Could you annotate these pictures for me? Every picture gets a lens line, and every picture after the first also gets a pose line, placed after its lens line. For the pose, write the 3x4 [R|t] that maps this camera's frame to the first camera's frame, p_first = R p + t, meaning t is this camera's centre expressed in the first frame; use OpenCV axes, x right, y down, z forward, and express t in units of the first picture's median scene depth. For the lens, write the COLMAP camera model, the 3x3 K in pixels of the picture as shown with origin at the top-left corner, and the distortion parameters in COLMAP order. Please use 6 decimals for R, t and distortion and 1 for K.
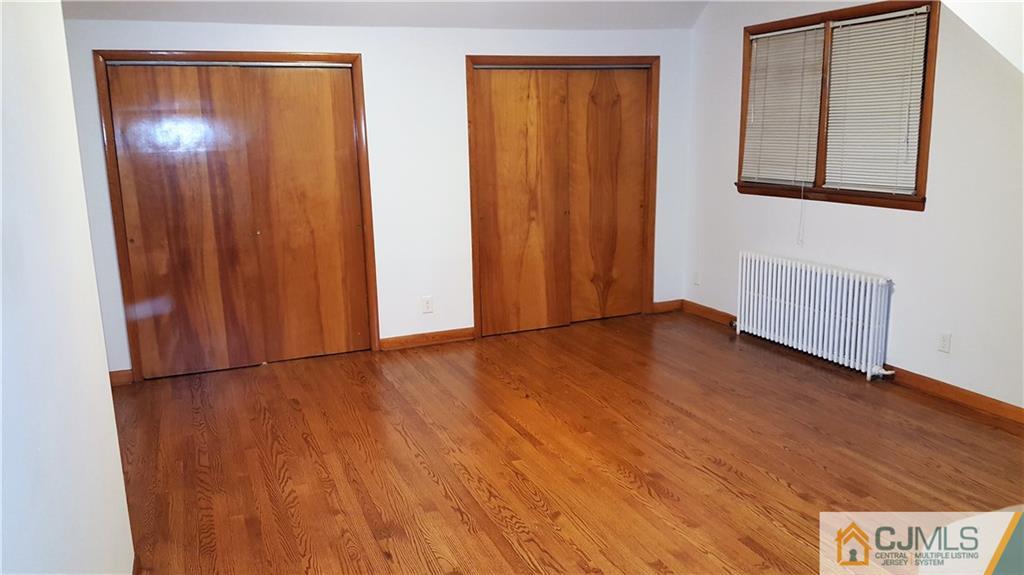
lens RADIAL K [[784.8, 0, 512.0], [0, 784.8, 287.5], [0, 0, 1]] dist [0.038831, -0.099681]
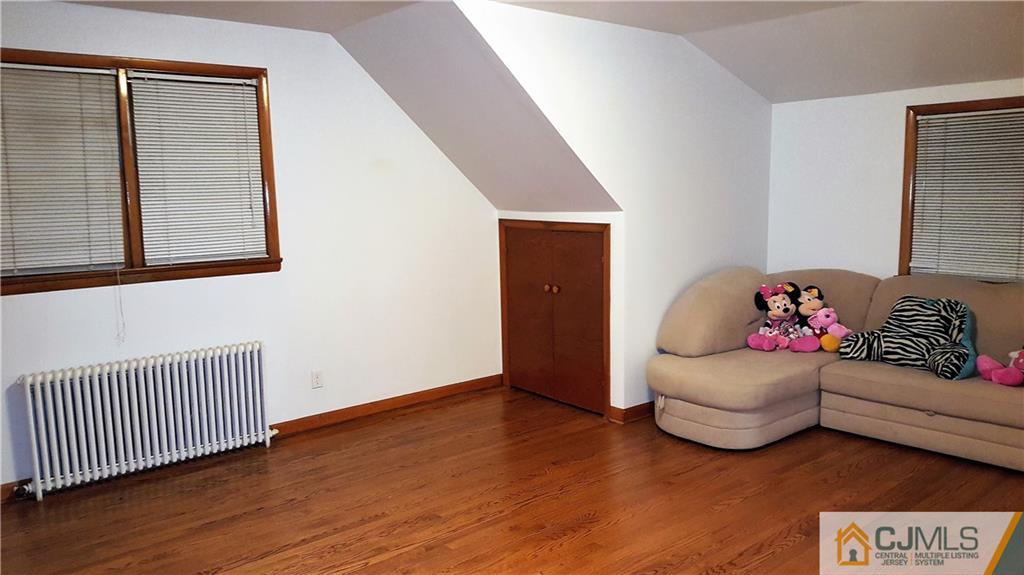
lens RADIAL K [[752.7, 0, 512.0], [0, 752.7, 287.5], [0, 0, 1]] dist [0.181903, -0.380953]
pose [[-0.305820, -0.099078, 0.946920, -0.555135], [0.213346, 0.962148, 0.169574, -0.180087], [-0.927878, 0.253881, -0.273107, 0.976042]]
